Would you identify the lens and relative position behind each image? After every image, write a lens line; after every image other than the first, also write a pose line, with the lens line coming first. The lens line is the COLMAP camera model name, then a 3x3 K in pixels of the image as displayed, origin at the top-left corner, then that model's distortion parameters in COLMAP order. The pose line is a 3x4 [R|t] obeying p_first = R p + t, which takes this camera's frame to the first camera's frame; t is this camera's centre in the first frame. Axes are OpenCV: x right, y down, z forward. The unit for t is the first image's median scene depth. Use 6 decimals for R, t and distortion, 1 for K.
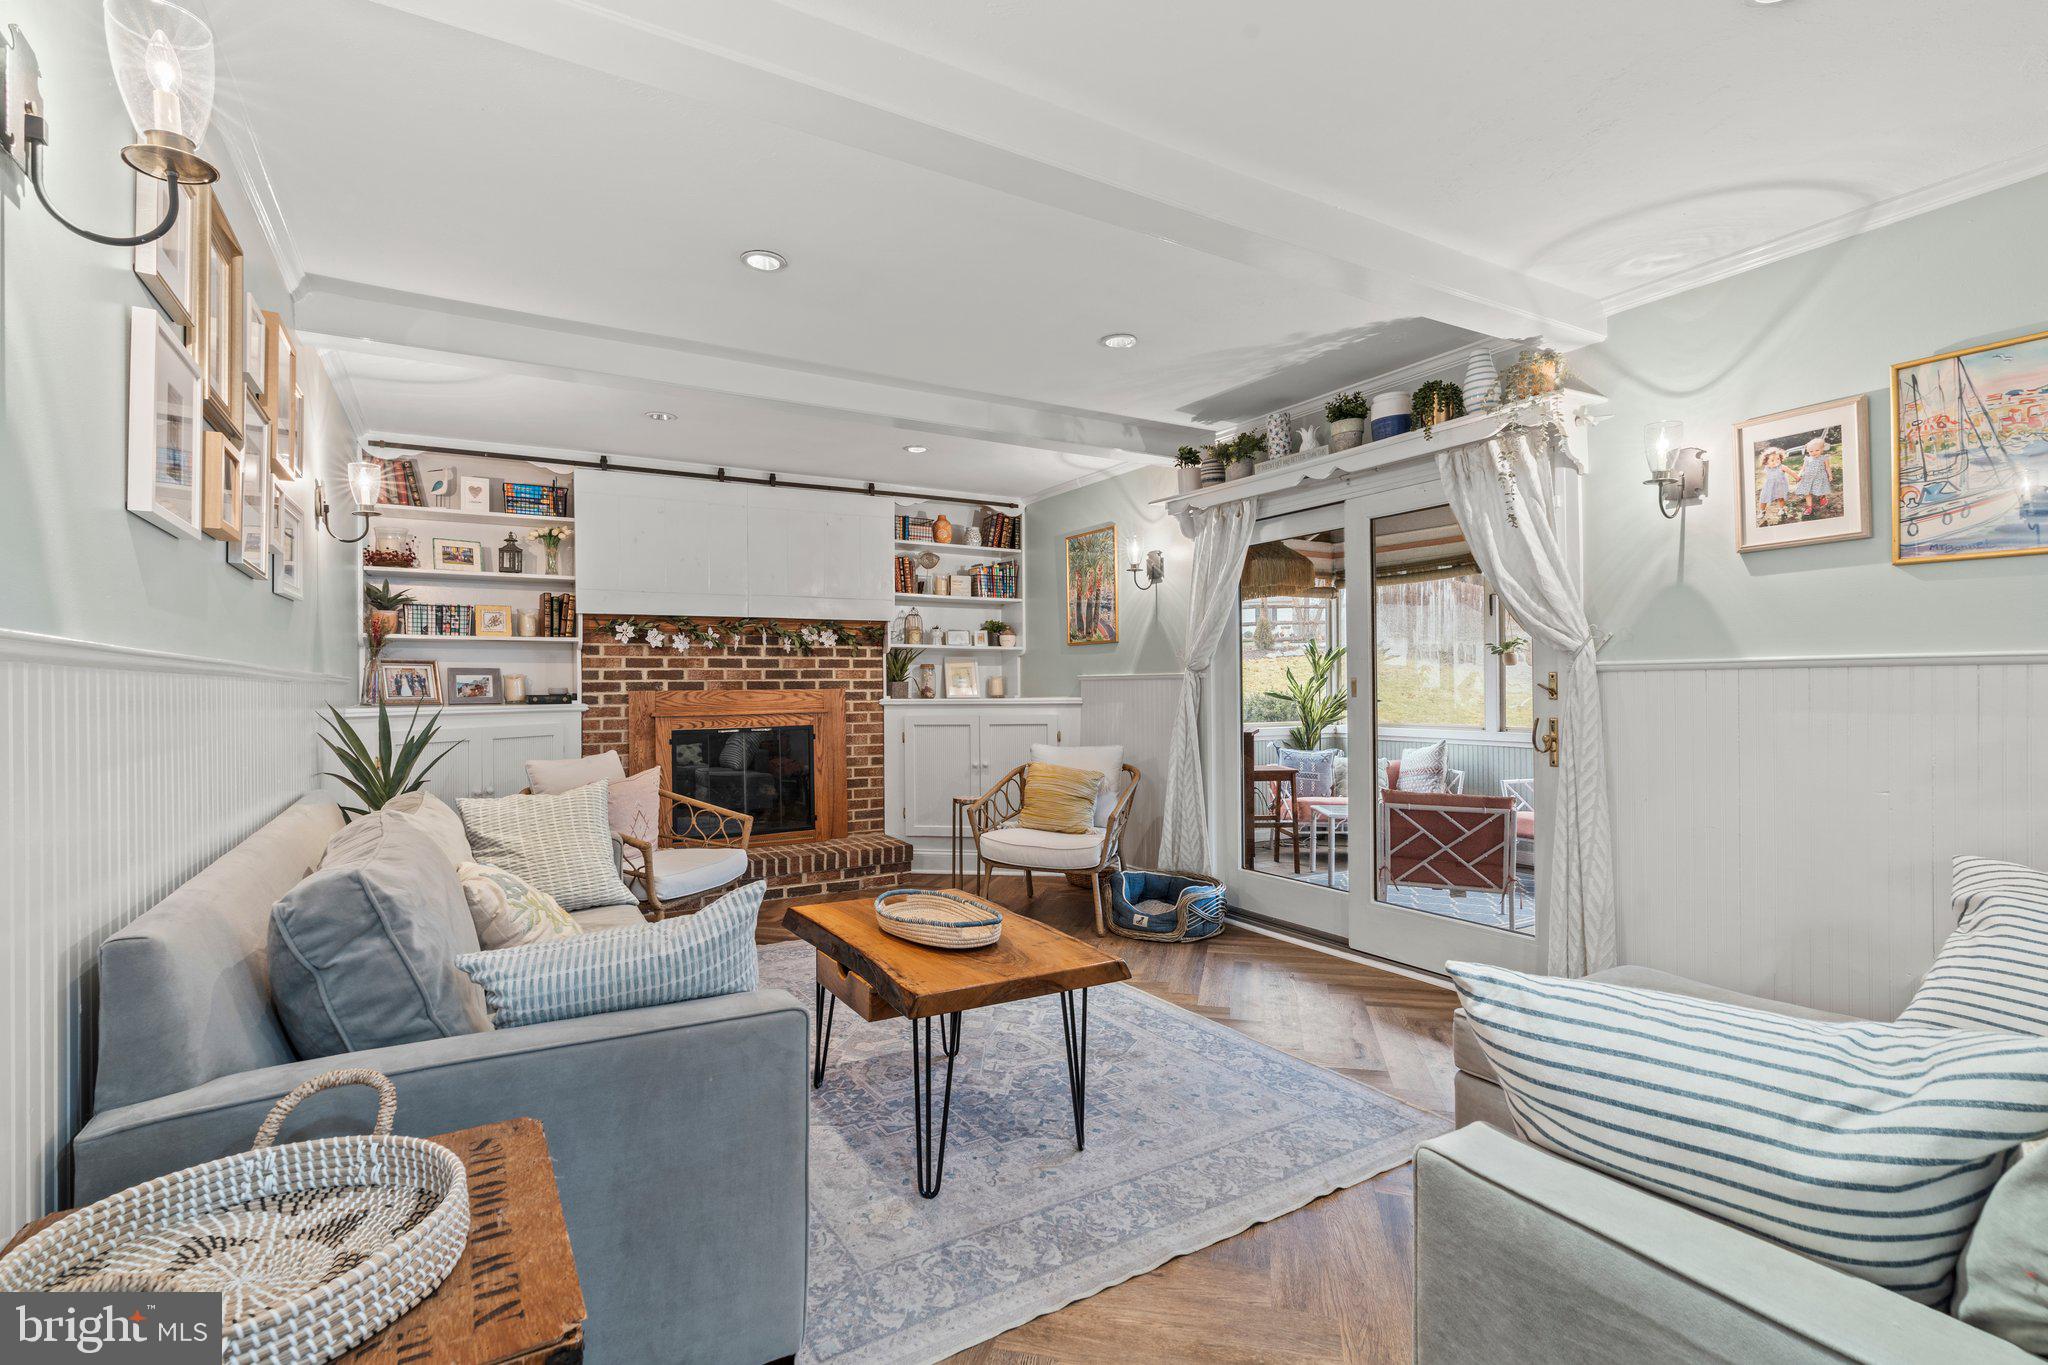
lens RADIAL K [[929.2, 0, 1012.9], [0, 929.2, 686.4], [0, 0, 1]] dist [-0.010891, 0.004261]
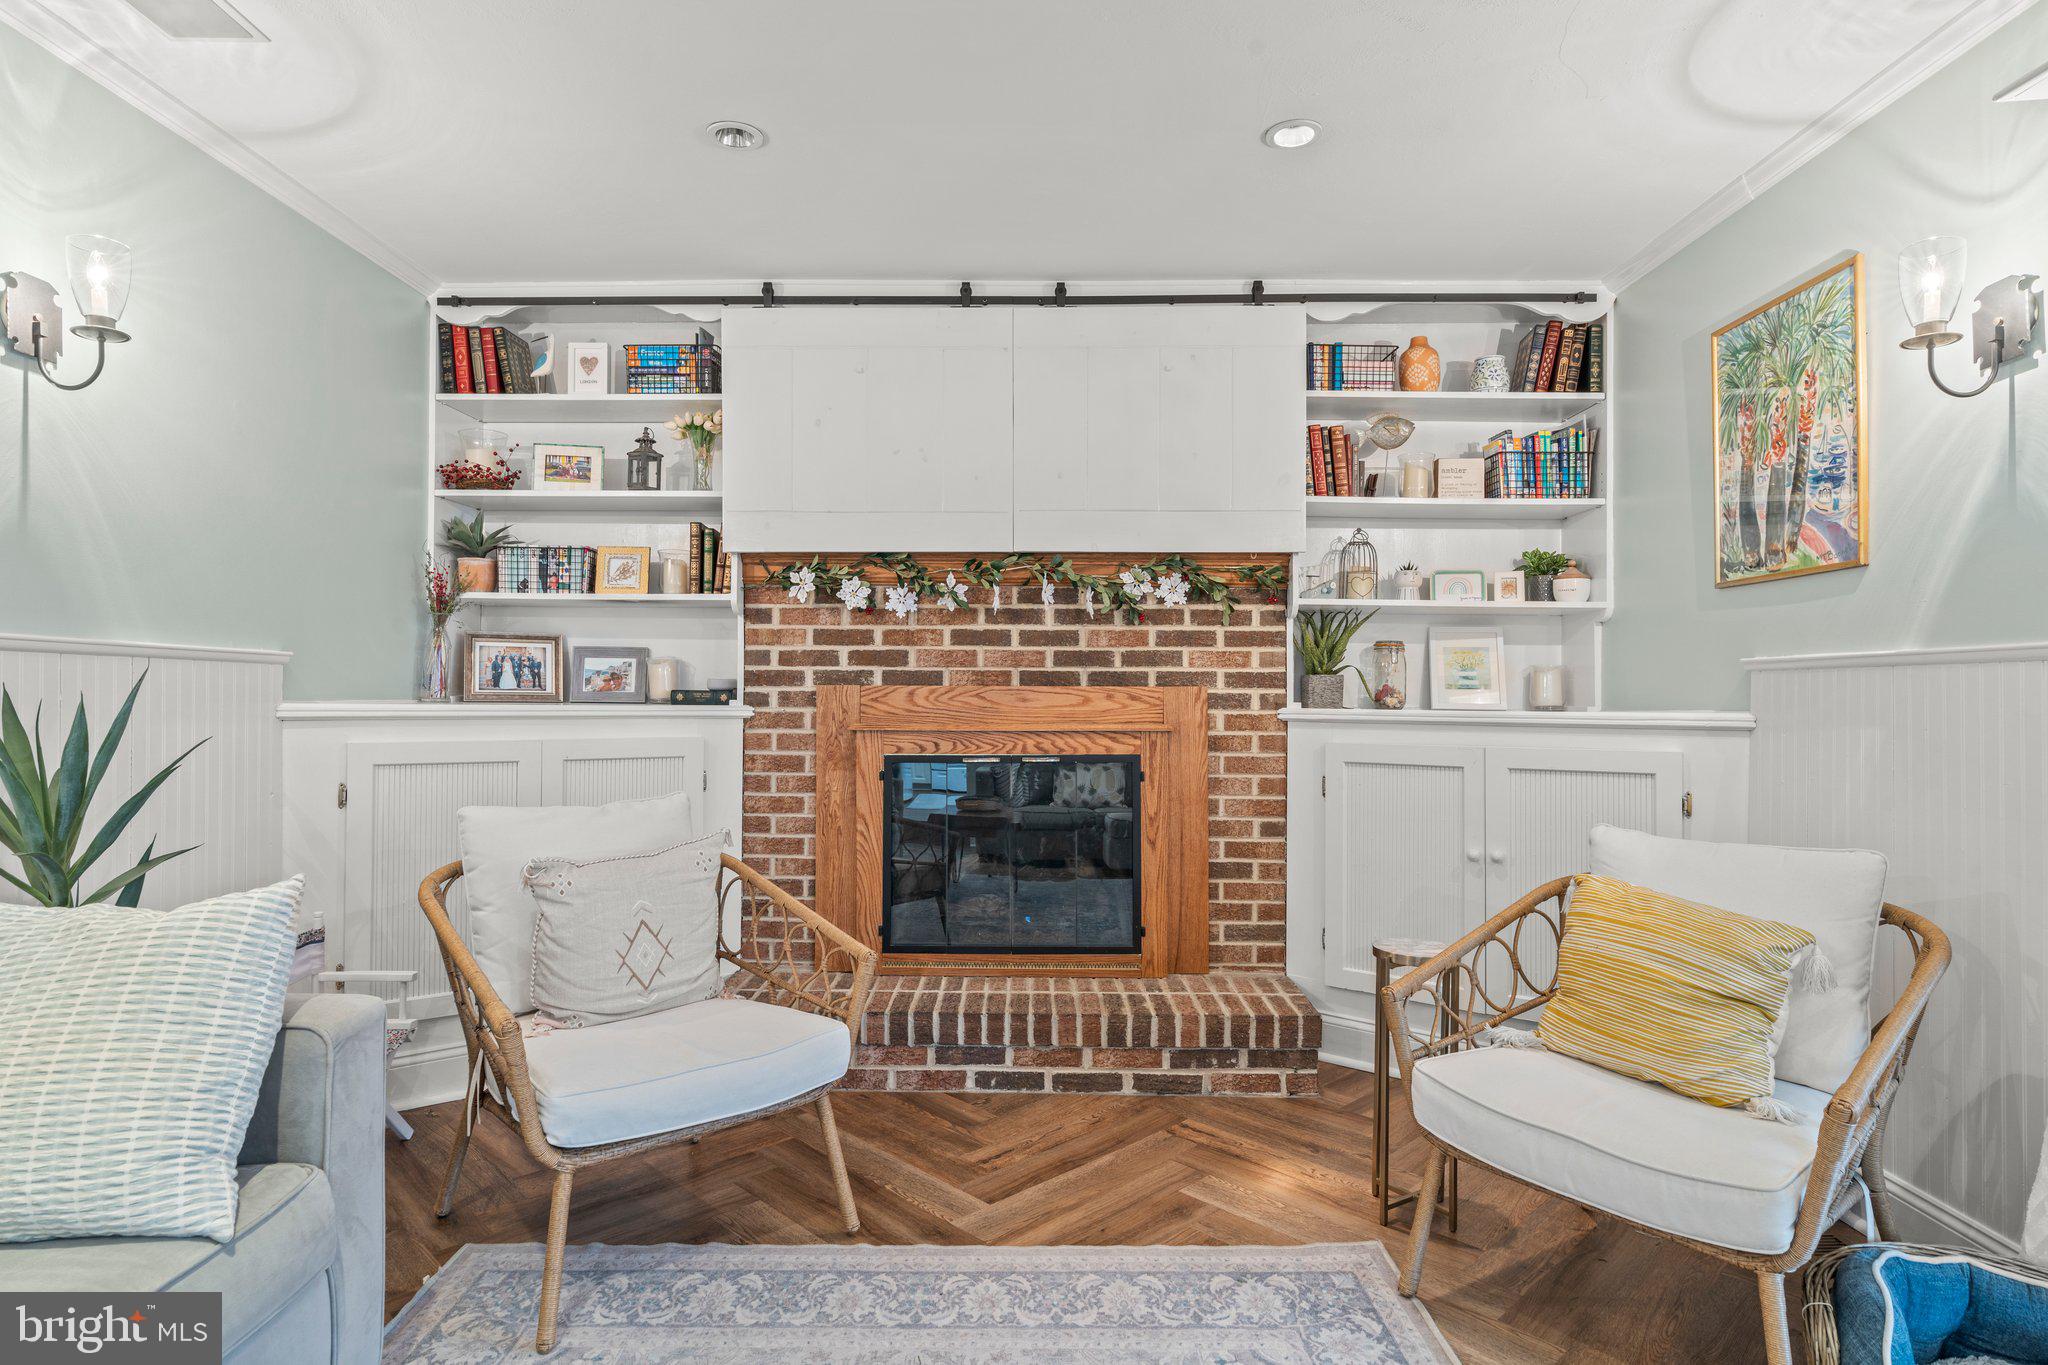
lens RADIAL K [[1099.1, 0, 1018.7], [0, 1099.1, 687.6], [0, 0, 1]] dist [-0.004422, 0.001341]
pose [[0.857524, 0.007875, -0.514384, 0.049178], [-0.012902, 0.999898, -0.006201, 0.008878], [0.514283, 0.011954, 0.857537, 0.457754]]
